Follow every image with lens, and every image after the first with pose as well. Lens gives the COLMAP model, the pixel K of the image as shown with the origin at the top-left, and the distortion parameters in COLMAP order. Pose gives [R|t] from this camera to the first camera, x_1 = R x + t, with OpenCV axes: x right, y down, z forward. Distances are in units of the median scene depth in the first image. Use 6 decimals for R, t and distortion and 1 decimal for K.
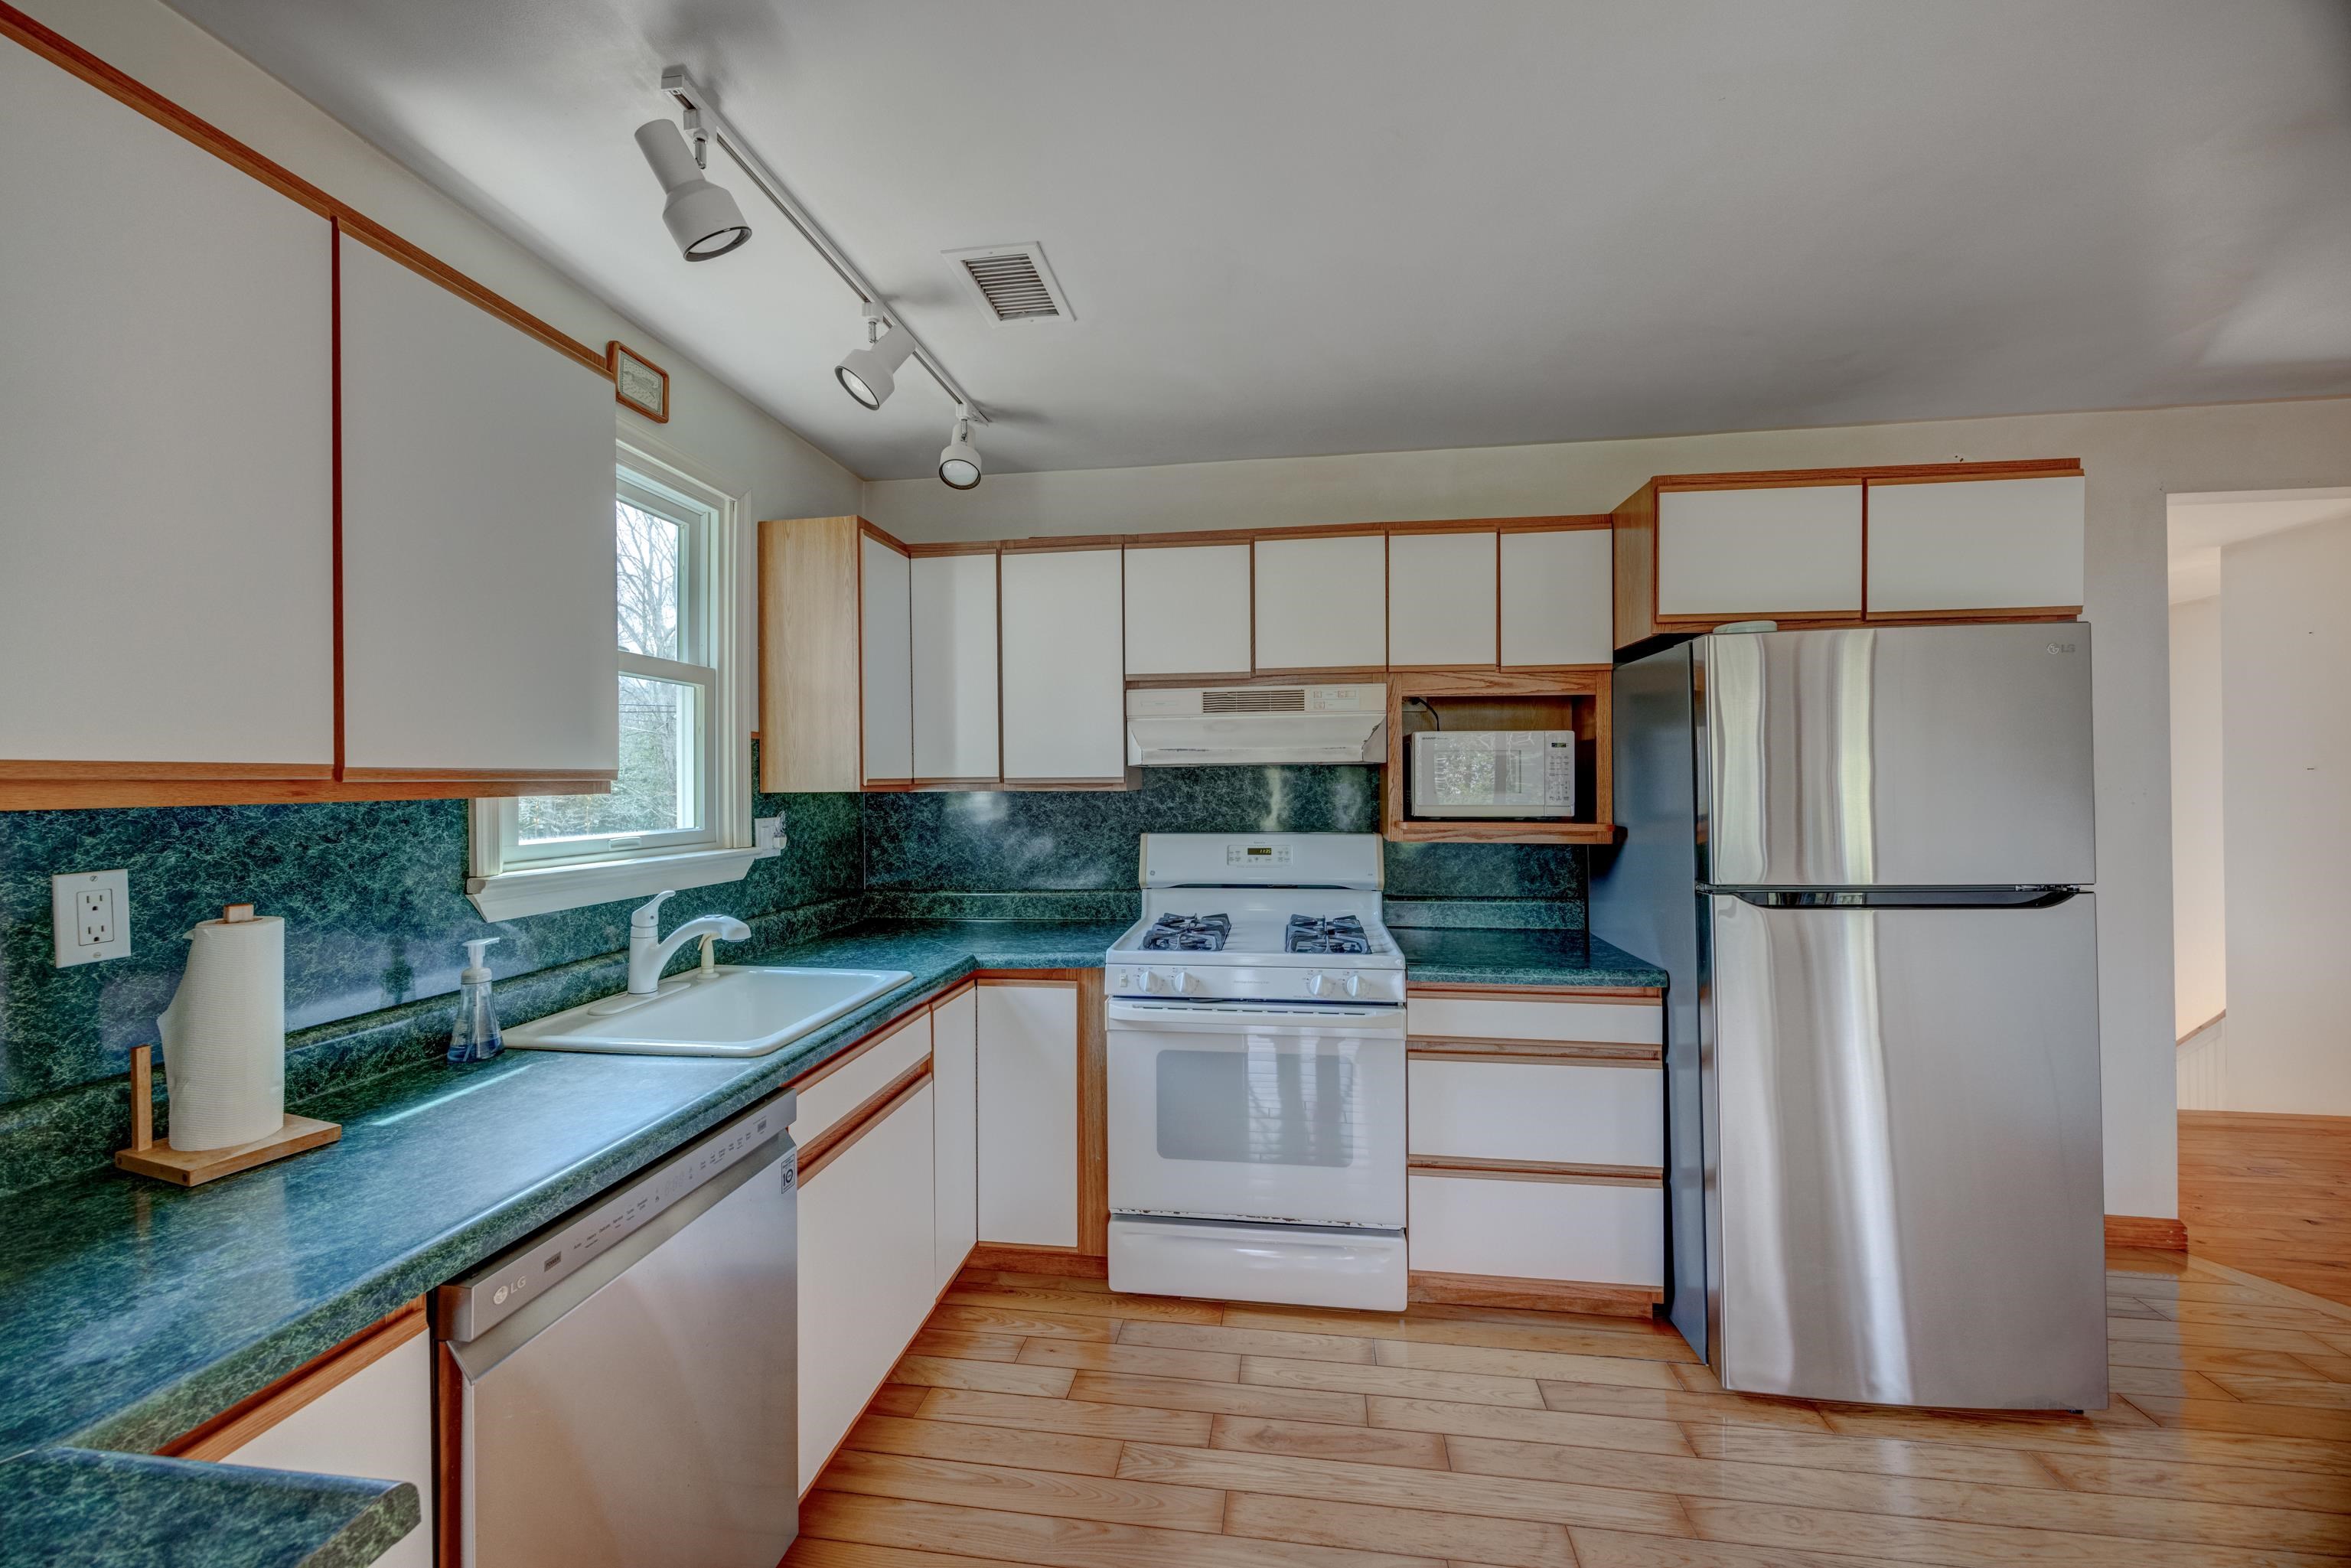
lens RADIAL K [[891.4, 0, 1175.5], [0, 891.4, 781.9], [0, 0, 1]] dist [0.000300, 0.000250]
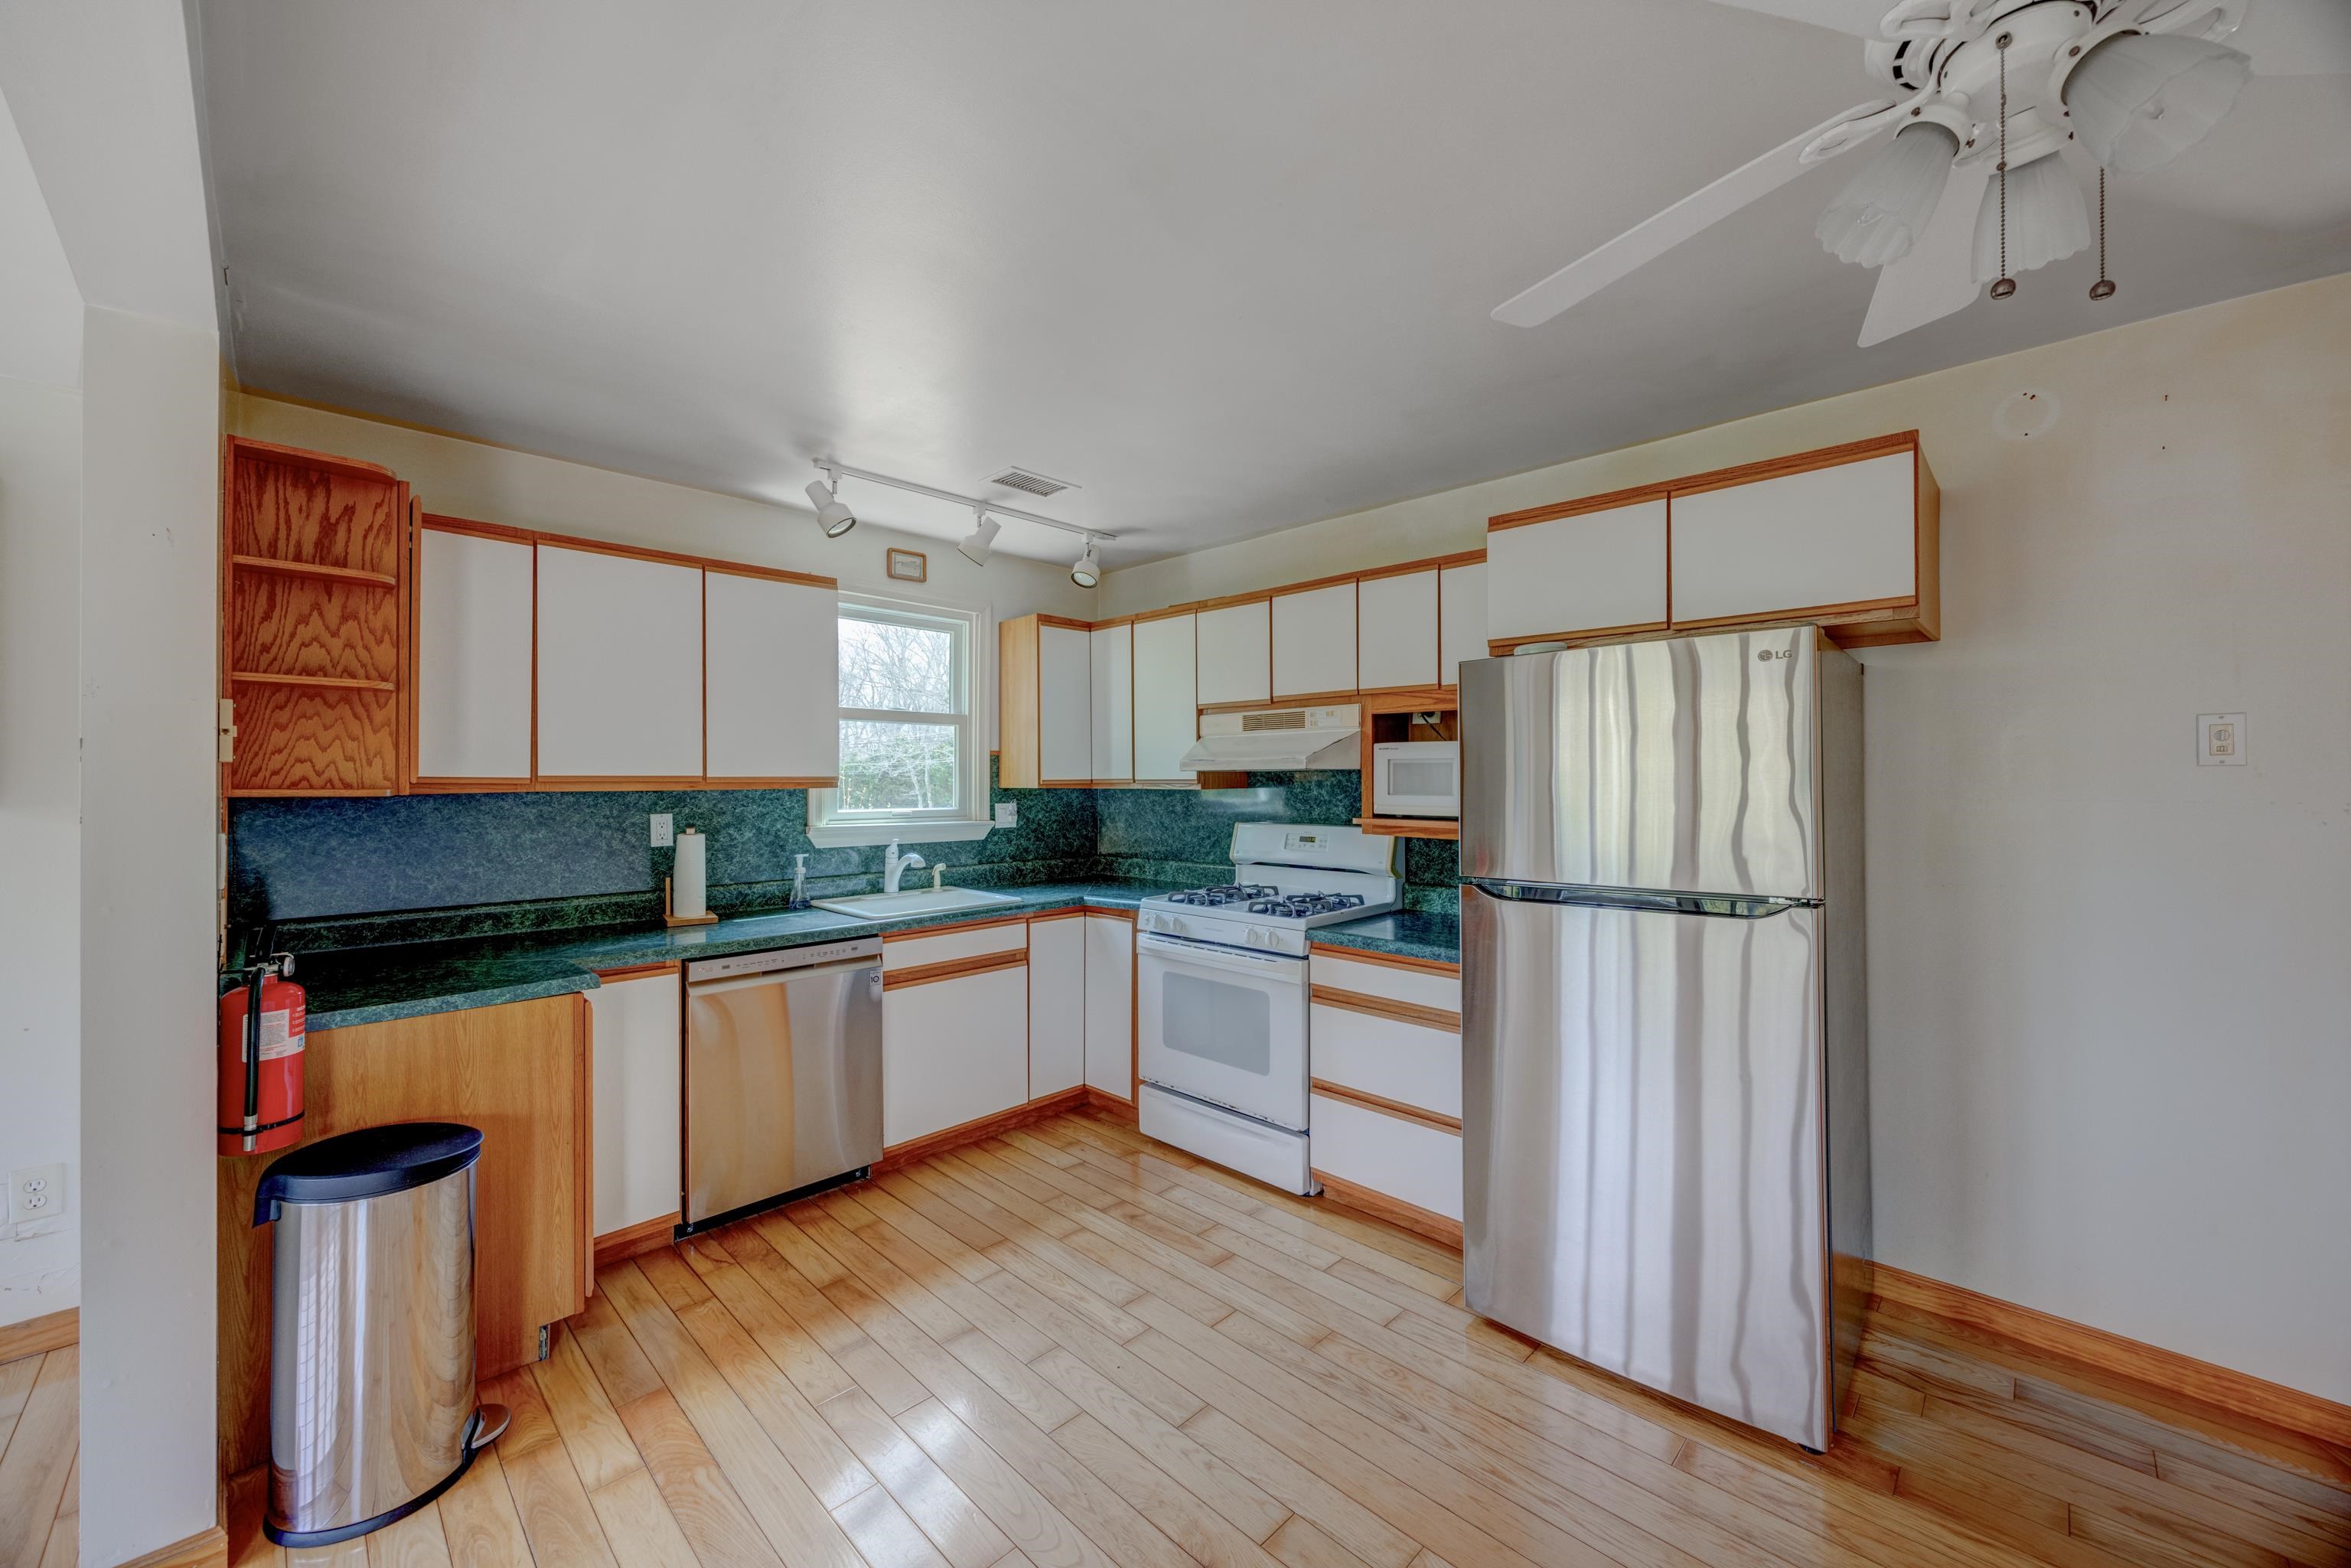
lens RADIAL K [[891.4, 0, 1173.1], [0, 891.4, 781.4], [0, 0, 1]] dist [0.000300, 0.000250]
pose [[0.805265, 0.006926, -0.592875, 0.851675], [-0.004805, 0.999975, 0.005155, -0.010829], [0.592896, -0.001302, 0.805278, -0.144915]]
